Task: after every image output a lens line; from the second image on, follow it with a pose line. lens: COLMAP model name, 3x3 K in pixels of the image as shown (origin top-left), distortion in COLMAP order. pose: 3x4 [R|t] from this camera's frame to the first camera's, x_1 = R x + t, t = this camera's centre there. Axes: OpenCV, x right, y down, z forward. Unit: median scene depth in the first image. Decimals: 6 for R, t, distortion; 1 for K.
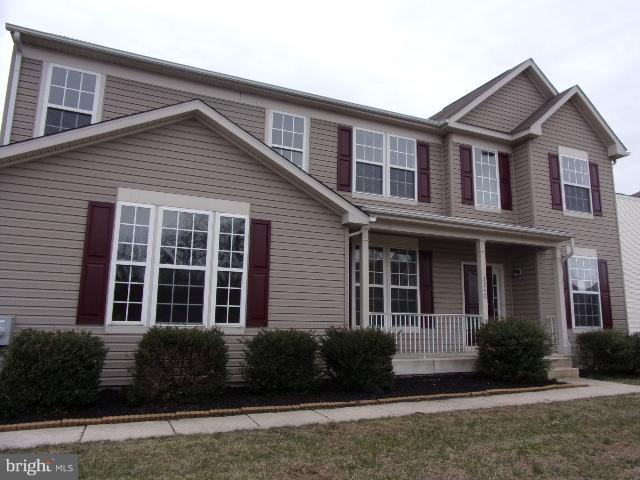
lens RADIAL K [[475.9, 0, 320.0], [0, 475.9, 240.0], [0, 0, 1]] dist [0.034984, 0.001336]
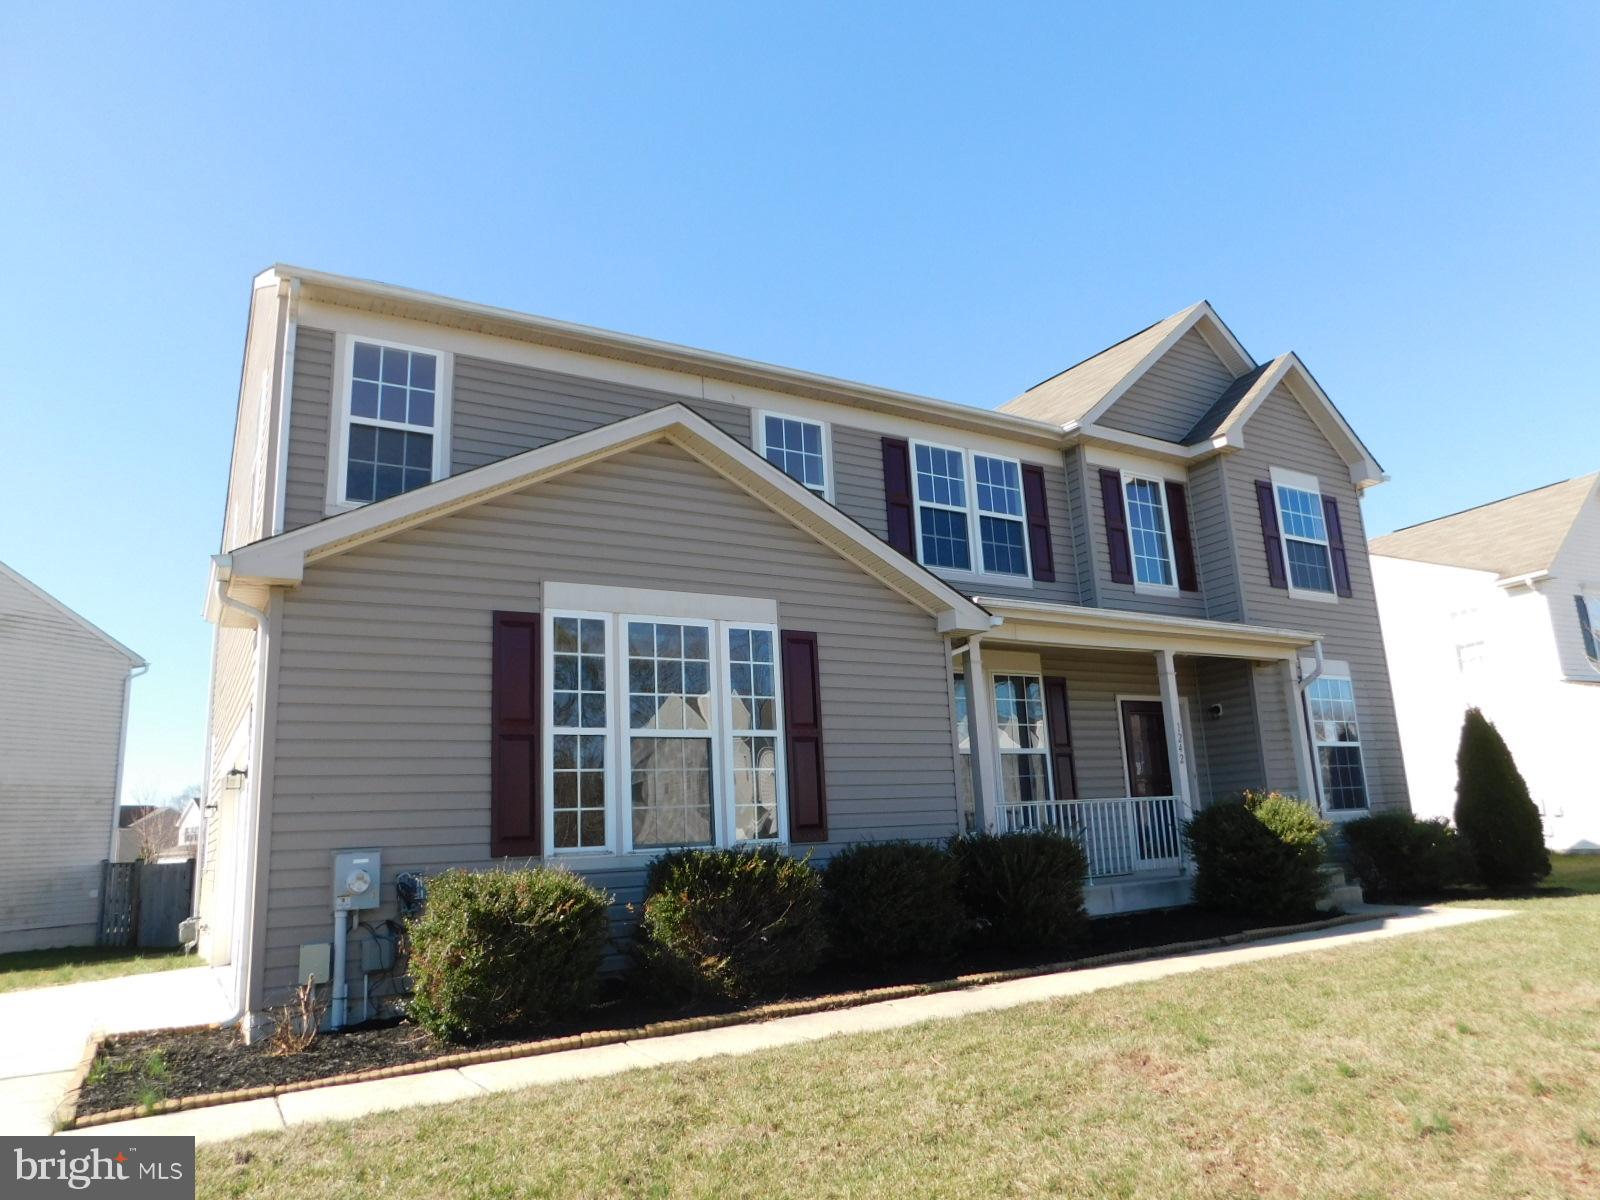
lens RADIAL K [[1119.3, 0, 800.0], [0, 1119.3, 600.0], [0, 0, 1]] dist [0.075870, 0.000567]
pose [[0.984844, -0.031960, 0.170470, -0.246864], [0.039273, 0.998440, -0.039701, -0.022336], [-0.168935, 0.045794, 0.984563, -0.143286]]
